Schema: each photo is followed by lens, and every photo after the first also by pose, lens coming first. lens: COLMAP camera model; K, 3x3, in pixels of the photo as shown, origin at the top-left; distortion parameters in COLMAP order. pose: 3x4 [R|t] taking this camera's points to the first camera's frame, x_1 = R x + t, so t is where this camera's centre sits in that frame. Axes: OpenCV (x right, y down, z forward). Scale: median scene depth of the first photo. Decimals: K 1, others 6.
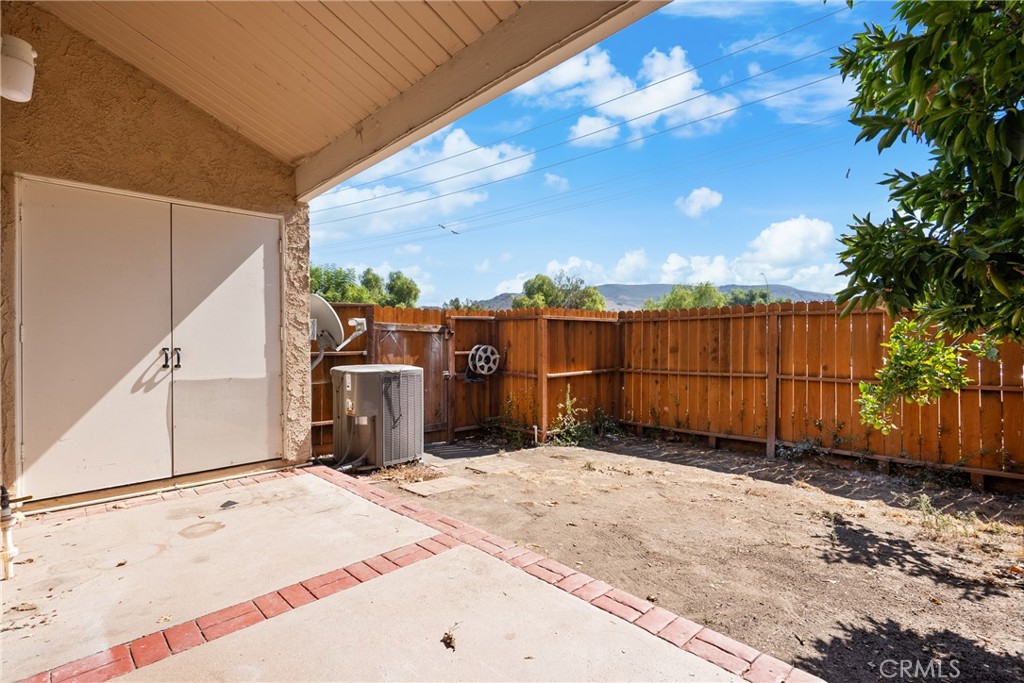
lens RADIAL K [[476.7, 0, 508.1], [0, 476.7, 336.8], [0, 0, 1]] dist [-0.005817, 0.004946]
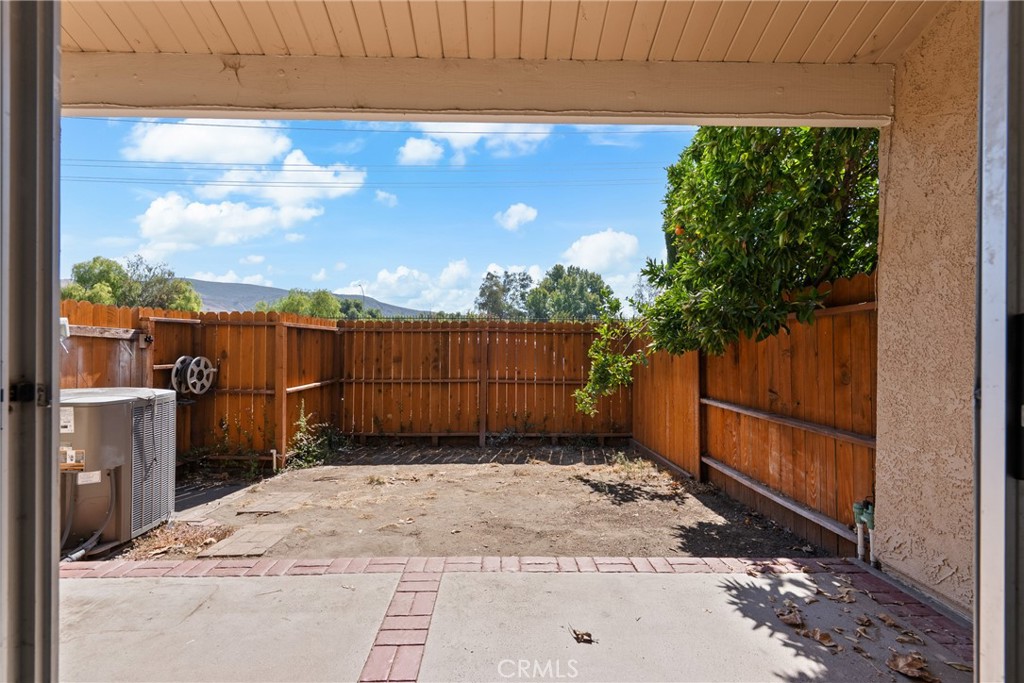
lens RADIAL K [[476.7, 0, 509.3], [0, 476.7, 342.8], [0, 0, 1]] dist [-0.005817, 0.004946]
pose [[0.682111, 0.014559, 0.731103, -0.355868], [-0.014992, 0.999870, -0.005924, -0.010117], [-0.731095, -0.006921, 0.682241, 0.131186]]
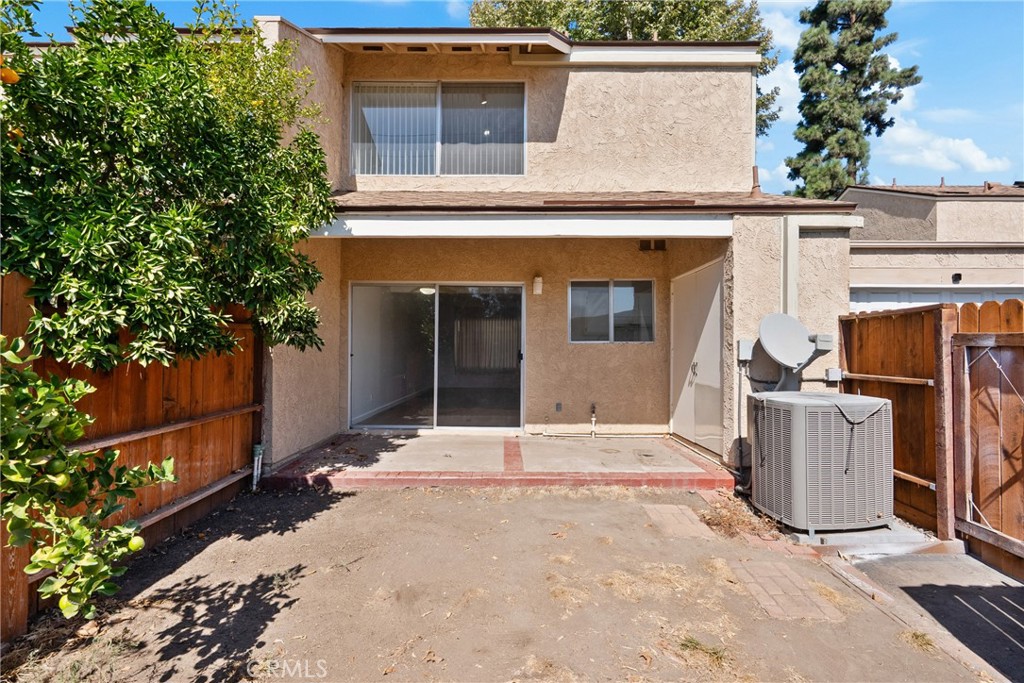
lens RADIAL K [[476.7, 0, 512.9], [0, 476.7, 348.4], [0, 0, 1]] dist [-0.005817, 0.004946]
pose [[-0.695245, 0.004379, -0.718759, 0.612421], [0.004142, 0.999989, 0.002086, -0.017338], [0.718761, -0.001527, -0.695256, 1.164001]]
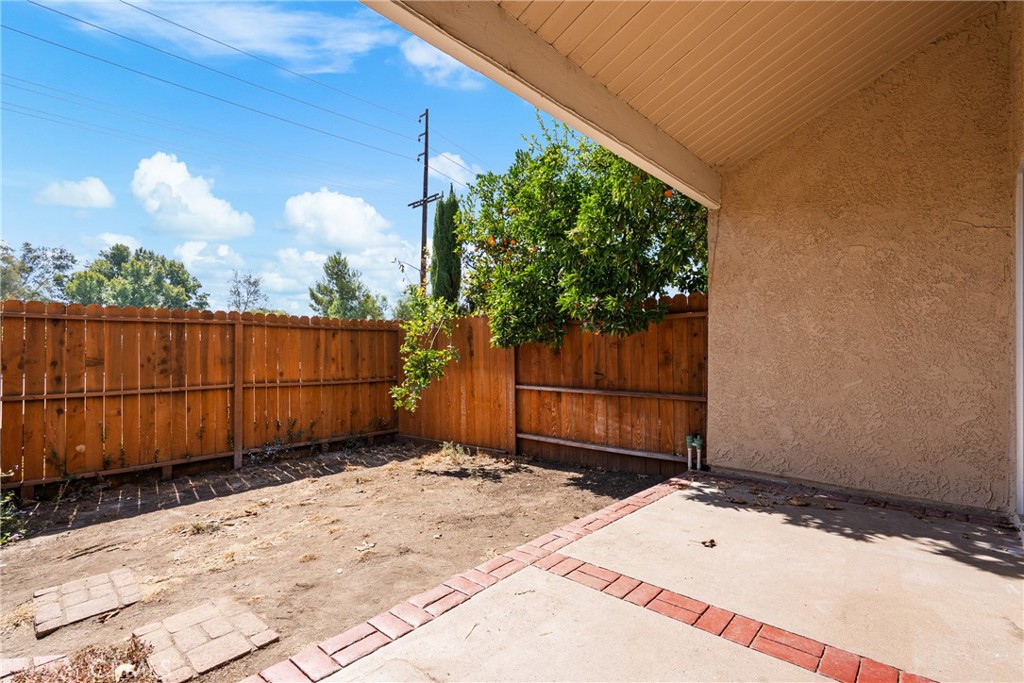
lens RADIAL K [[476.7, 0, 508.5], [0, 476.7, 343.3], [0, 0, 1]] dist [-0.005817, 0.004946]
pose [[-0.056088, 0.020513, 0.998215, -0.544246], [-0.007816, 0.999749, -0.020984, 0.013268], [-0.998395, -0.008979, -0.055913, 0.586460]]
